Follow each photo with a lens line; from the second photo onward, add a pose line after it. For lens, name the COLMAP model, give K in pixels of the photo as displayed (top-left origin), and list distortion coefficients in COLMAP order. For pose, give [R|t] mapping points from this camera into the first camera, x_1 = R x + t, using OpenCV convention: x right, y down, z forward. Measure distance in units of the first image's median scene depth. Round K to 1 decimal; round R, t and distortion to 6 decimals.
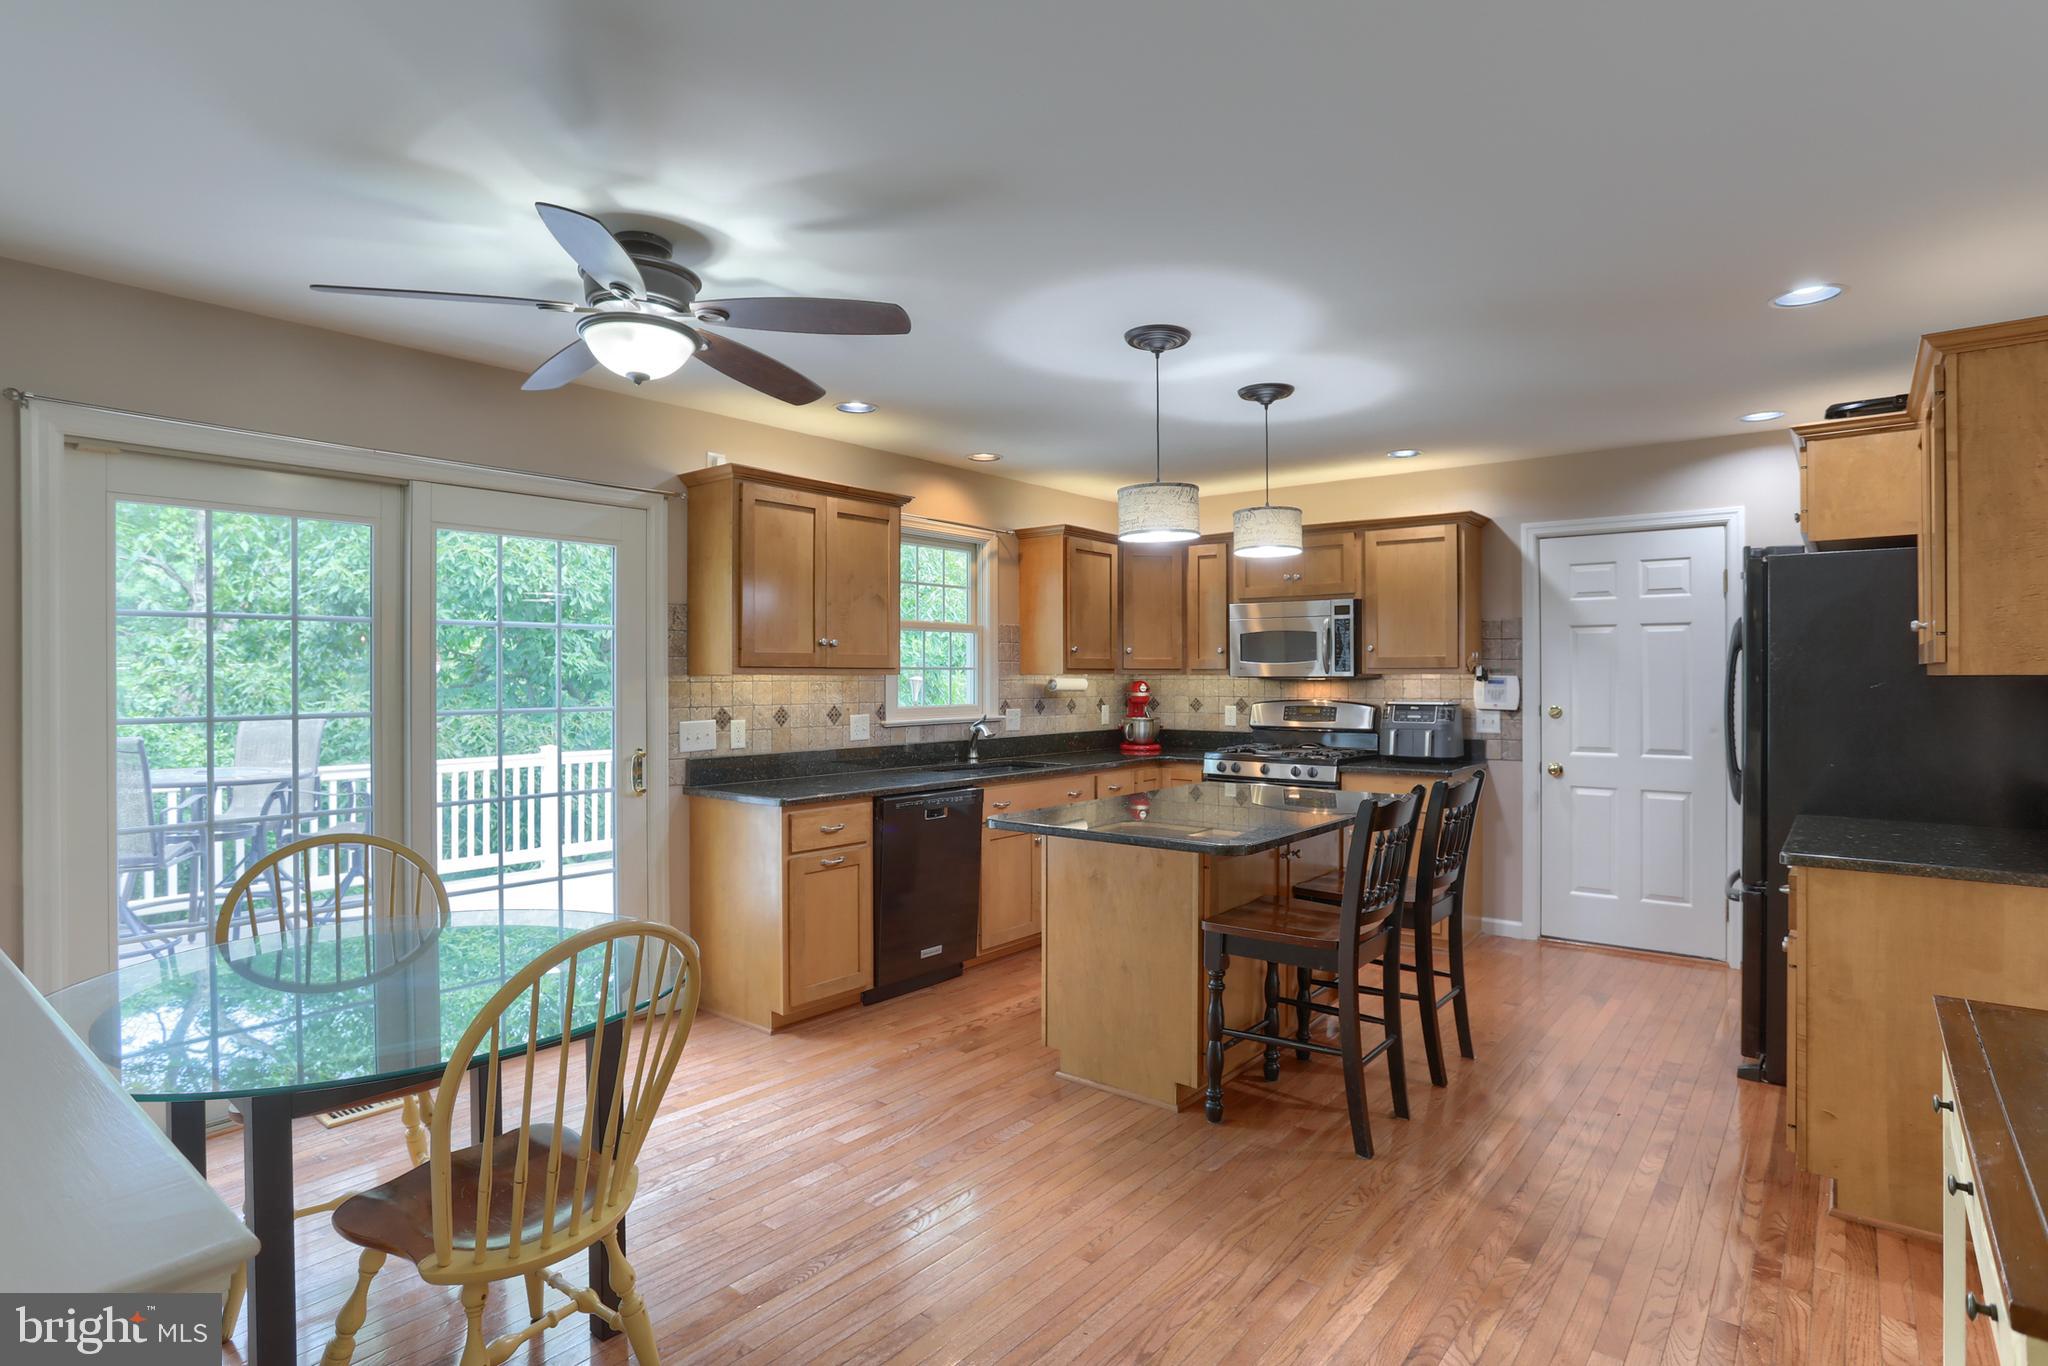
lens RADIAL K [[1052.9, 0, 1017.4], [0, 1052.9, 679.8], [0, 0, 1]] dist [-0.049196, 0.022168]
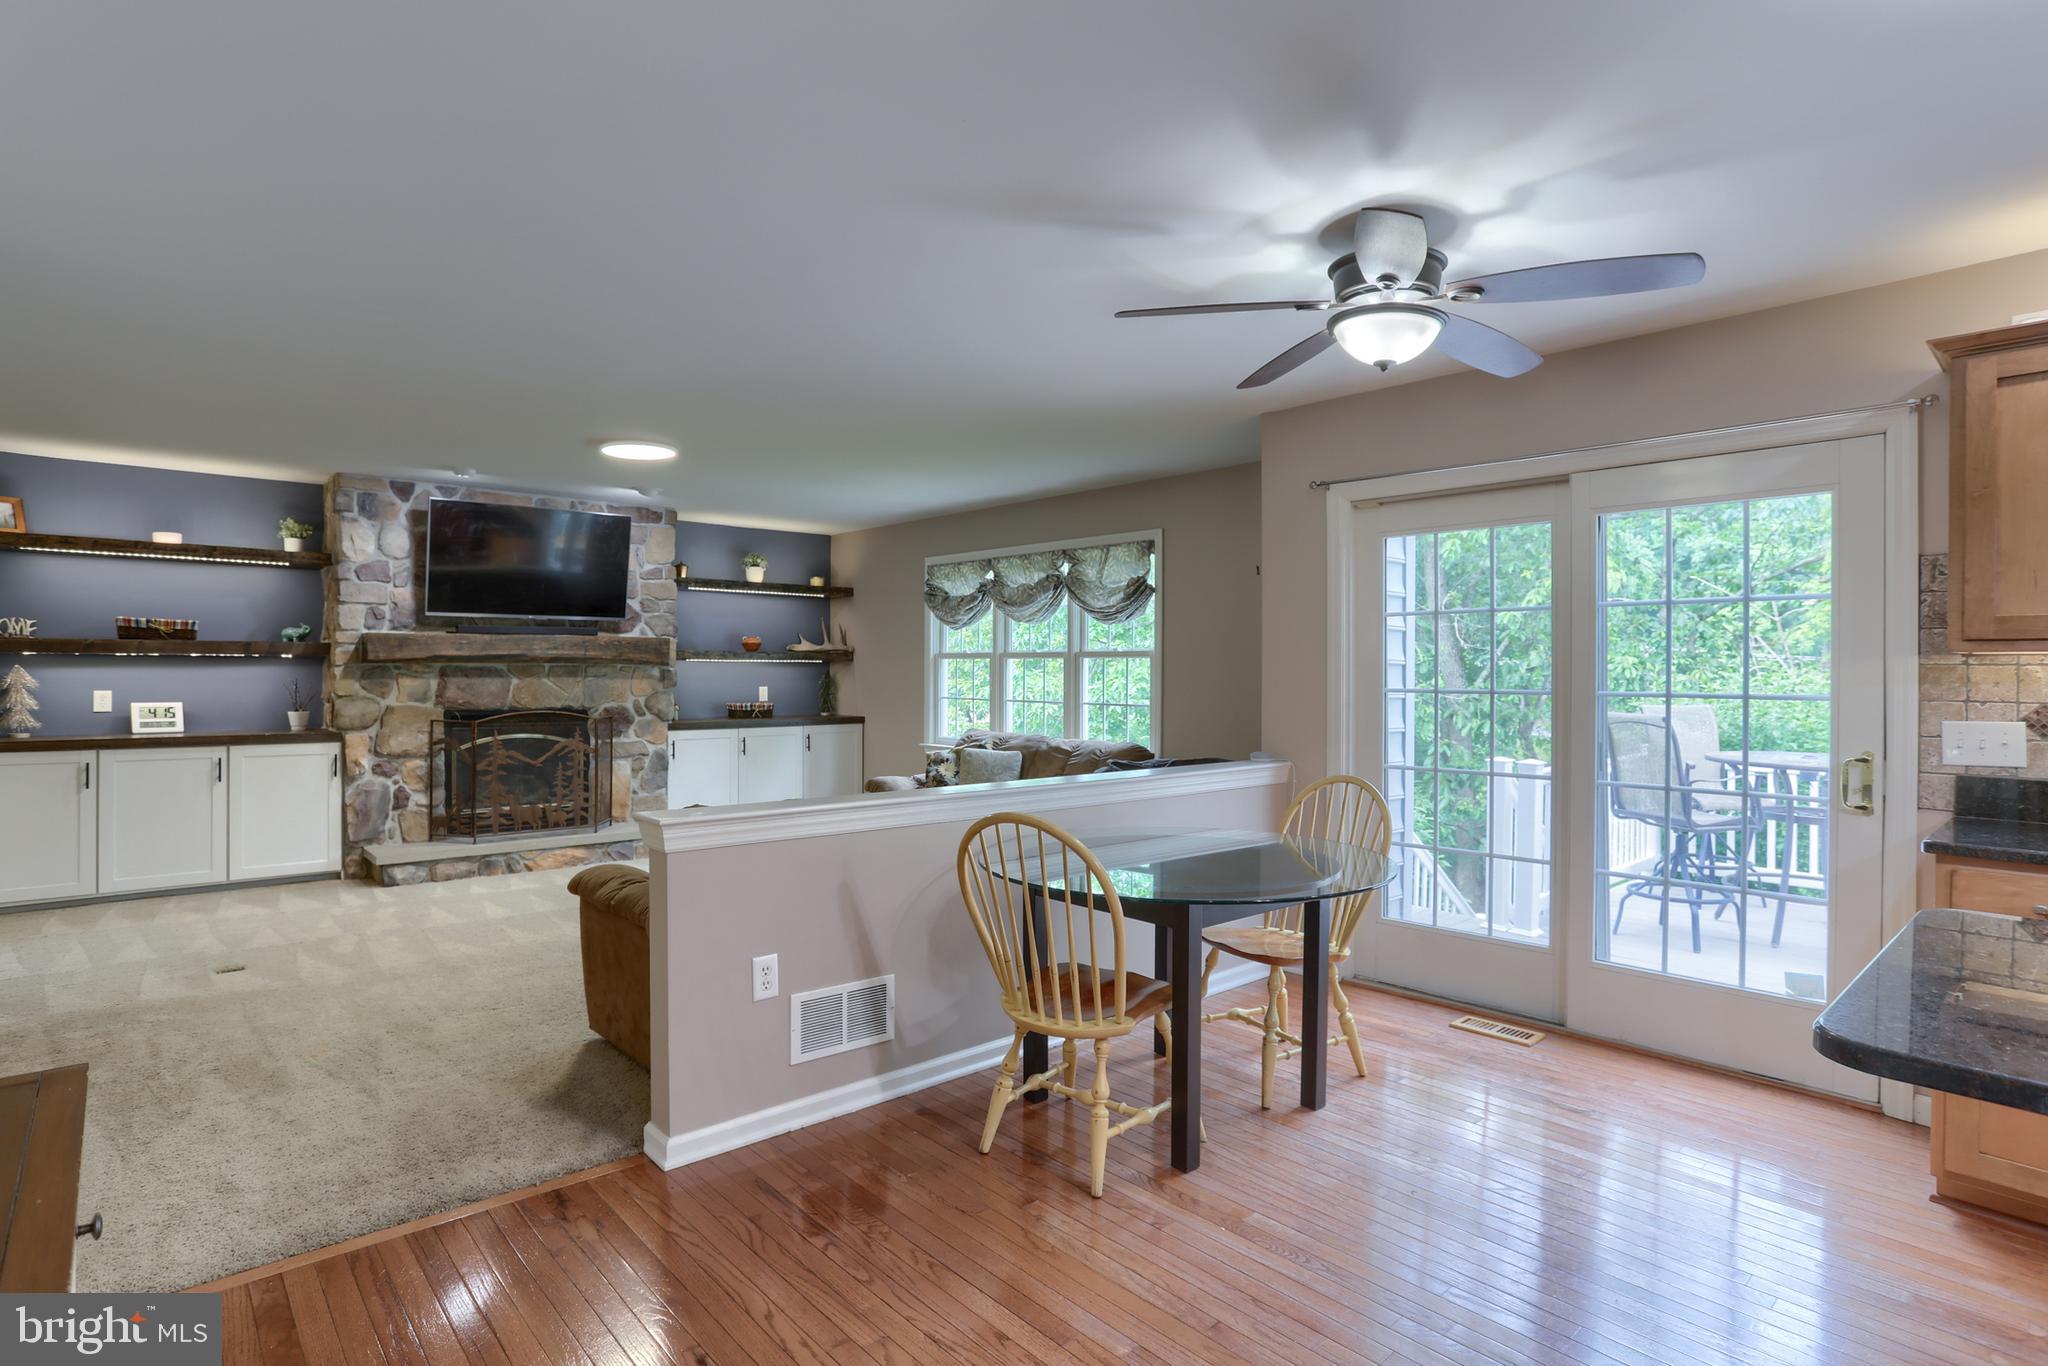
lens RADIAL K [[1052.9, 0, 1034.7], [0, 1052.9, 681.3], [0, 0, 1]] dist [-0.049196, 0.022168]
pose [[-0.145280, 0.010522, -0.989335, 0.345010], [-0.007885, 0.999899, 0.011792, 0.007816], [0.989359, 0.009514, -0.145183, 0.385744]]
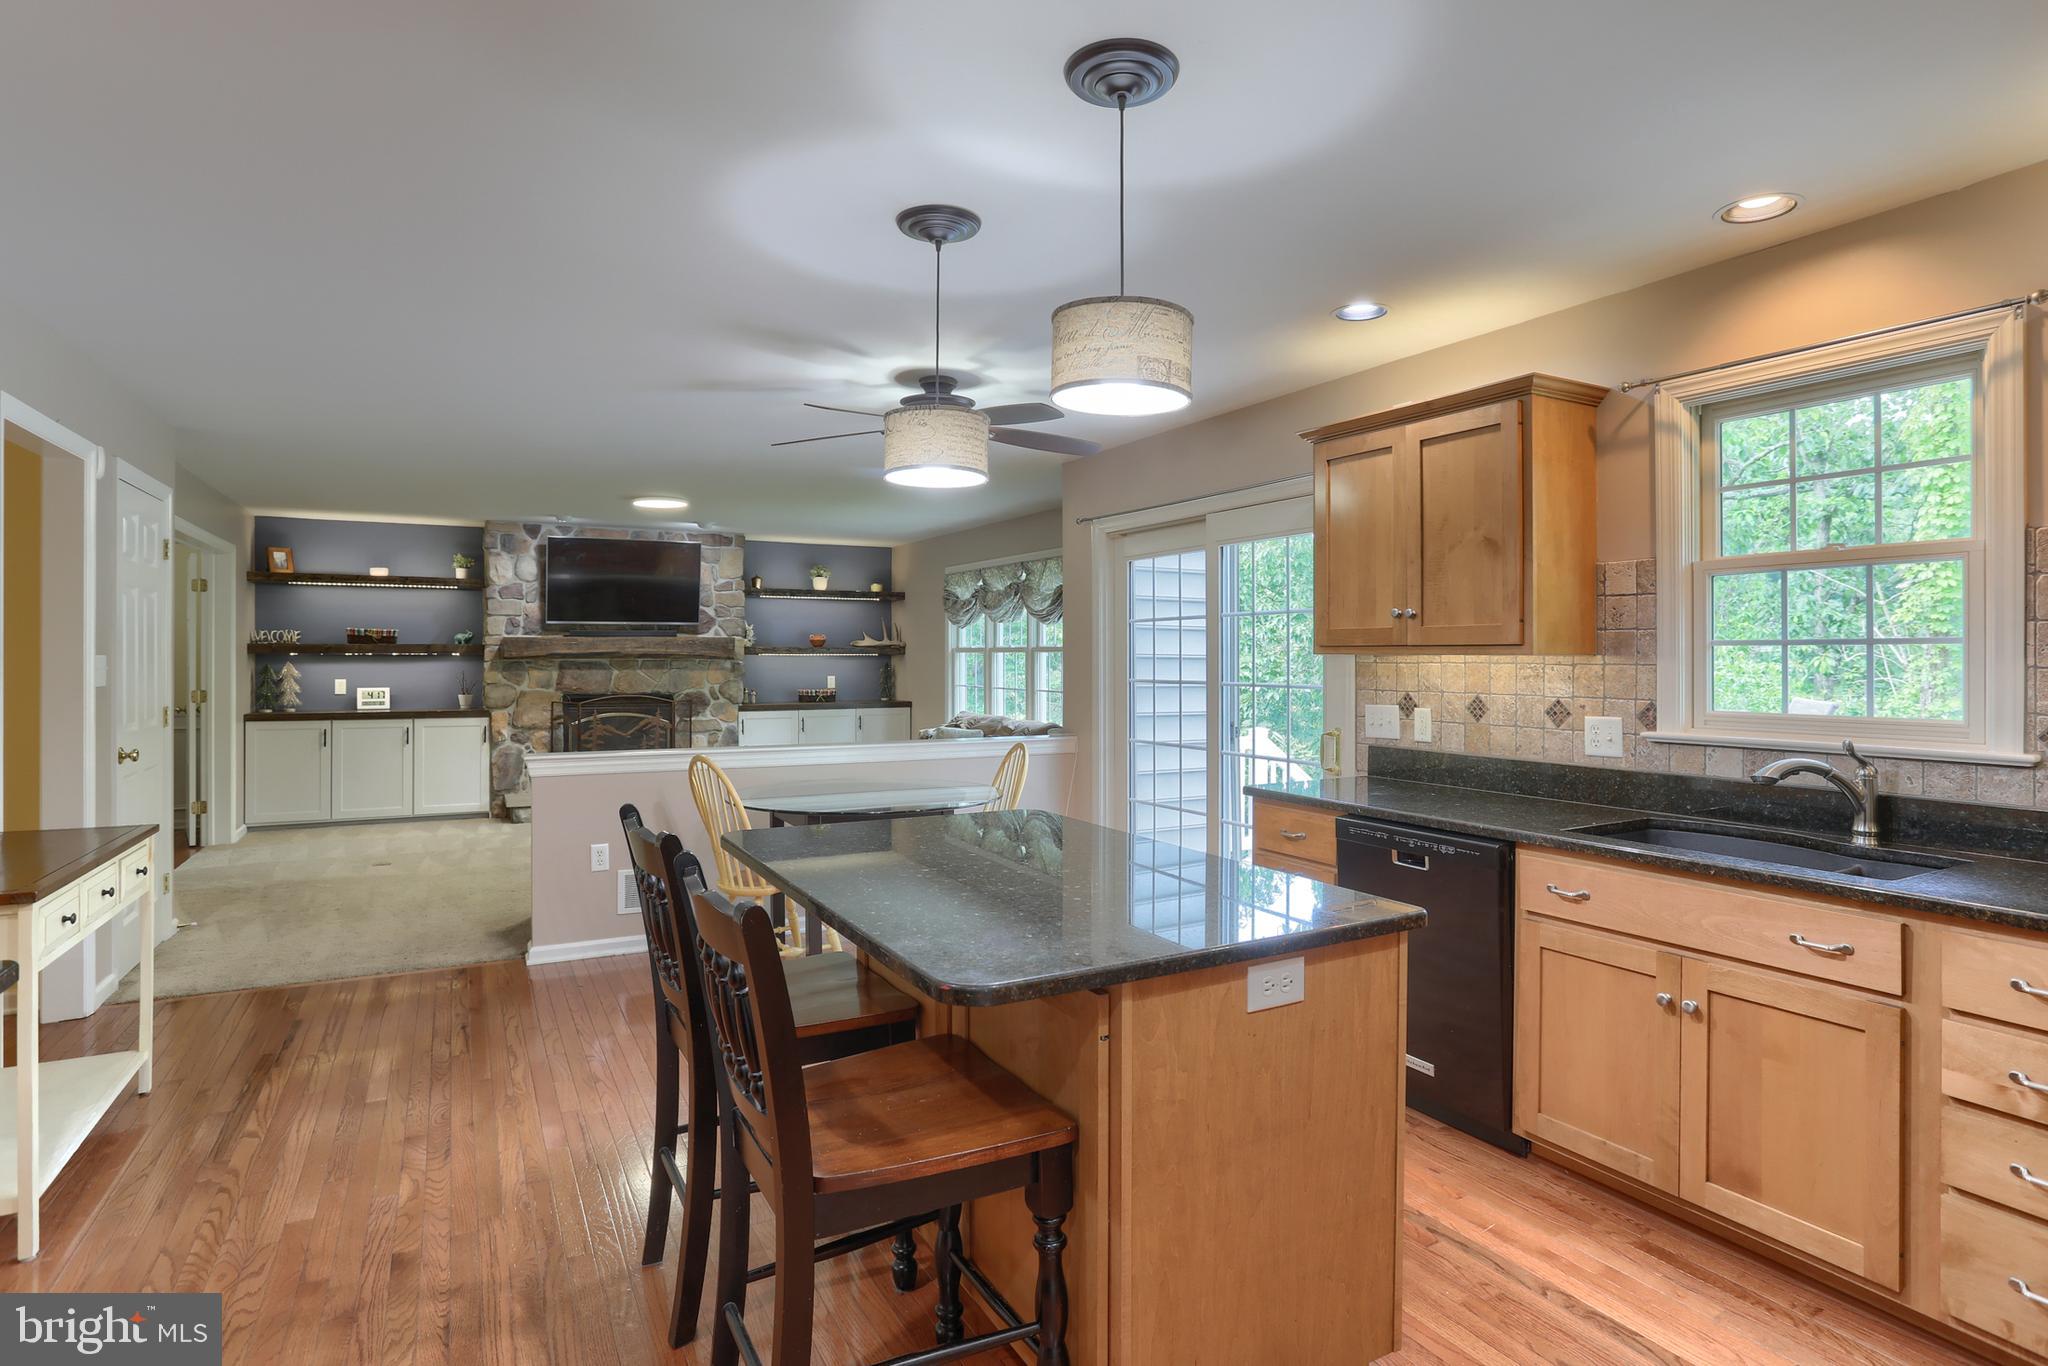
lens RADIAL K [[1052.9, 0, 1018.5], [0, 1052.9, 654.9], [0, 0, 1]] dist [-0.049196, 0.022168]
pose [[-0.363450, -0.001070, -0.931613, 0.515266], [-0.003129, 0.999995, 0.000073, -0.003035], [0.931609, 0.002942, -0.363451, 0.814962]]
